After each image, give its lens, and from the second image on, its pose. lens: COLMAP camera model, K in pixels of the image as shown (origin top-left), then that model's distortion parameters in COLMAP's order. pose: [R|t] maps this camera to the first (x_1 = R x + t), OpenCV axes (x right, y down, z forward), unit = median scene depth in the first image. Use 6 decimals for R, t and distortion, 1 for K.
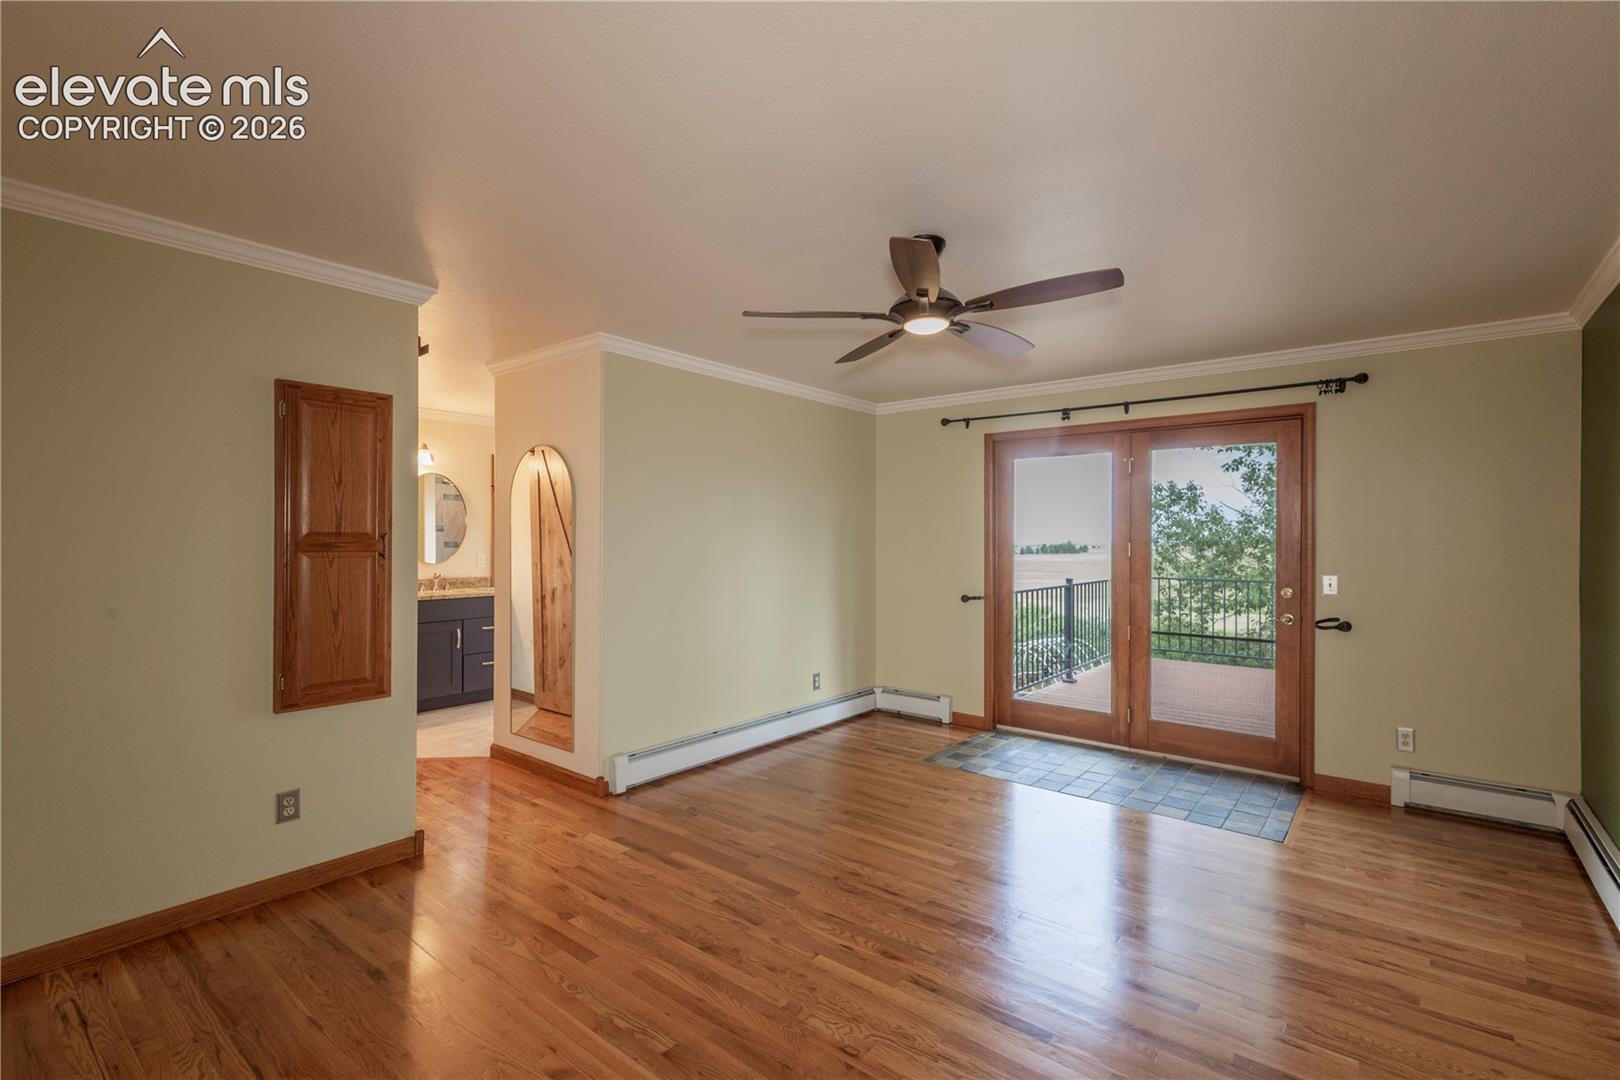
lens RADIAL K [[729.1, 0, 810.7], [0, 729.1, 533.6], [0, 0, 1]] dist [0.008021, -0.000430]
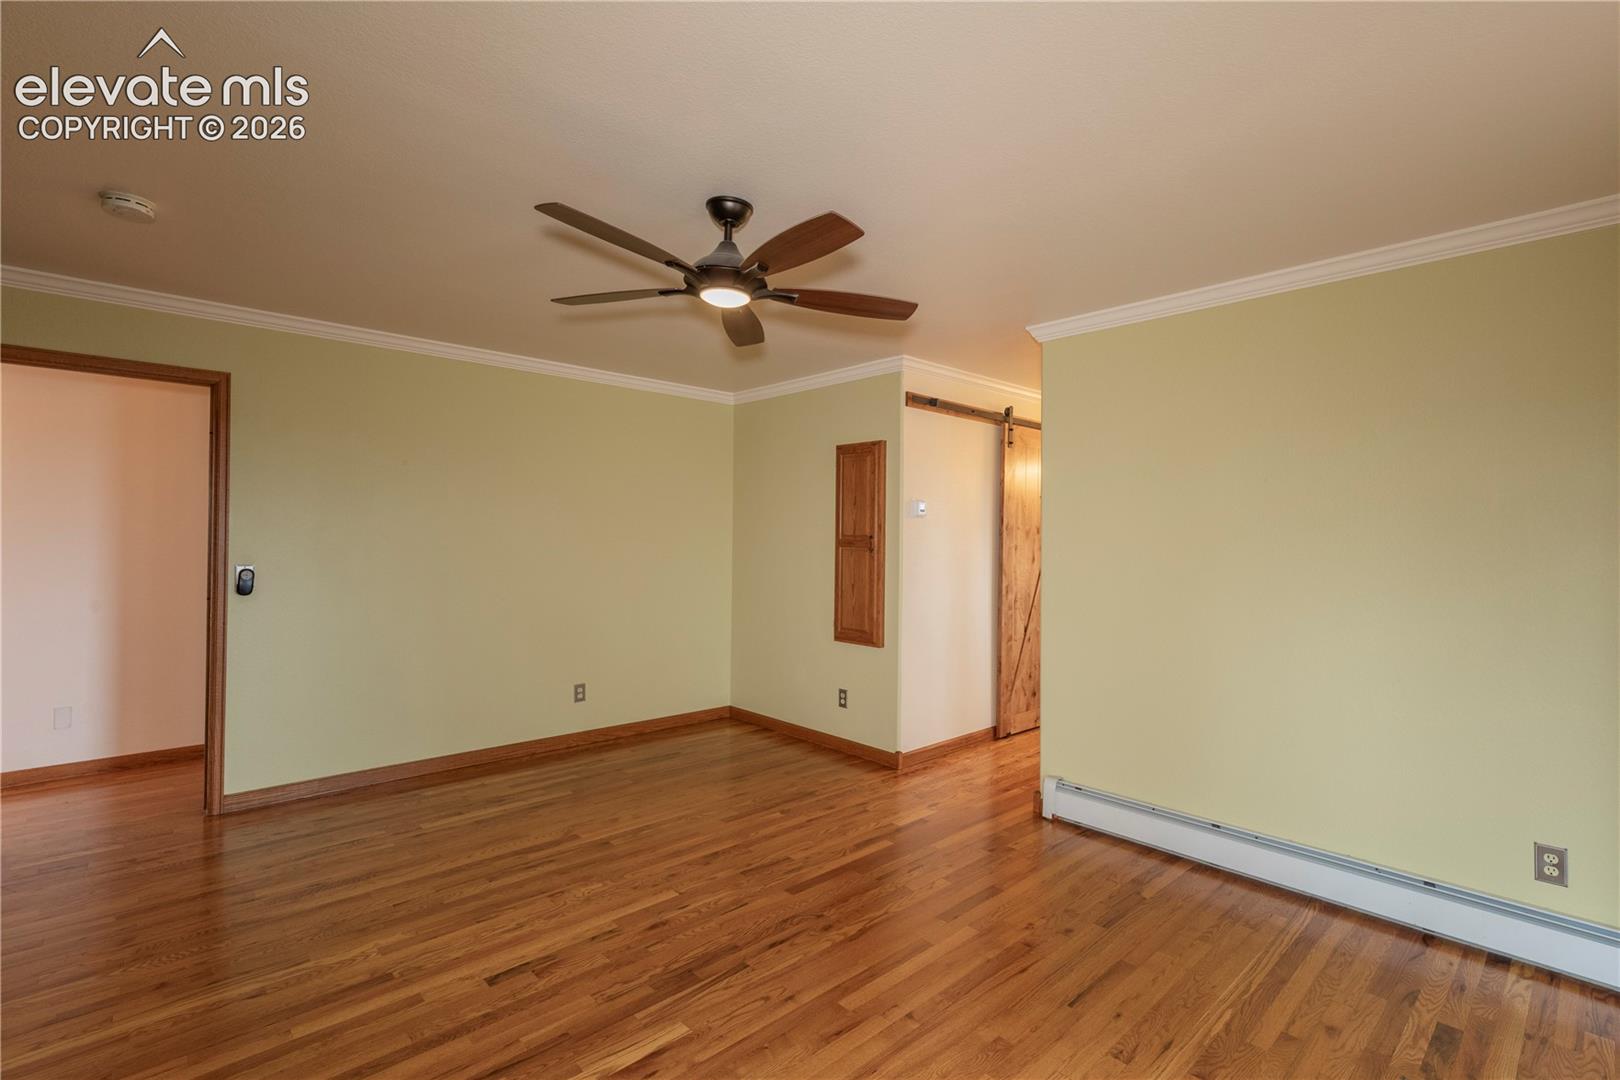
lens RADIAL K [[729.1, 0, 809.0], [0, 729.1, 542.7], [0, 0, 1]] dist [0.008021, -0.000430]
pose [[-0.121187, 0.005364, -0.992615, 0.918790], [-0.003061, 0.999979, 0.005778, 0.005540], [0.992625, 0.003739, -0.121168, 1.081957]]
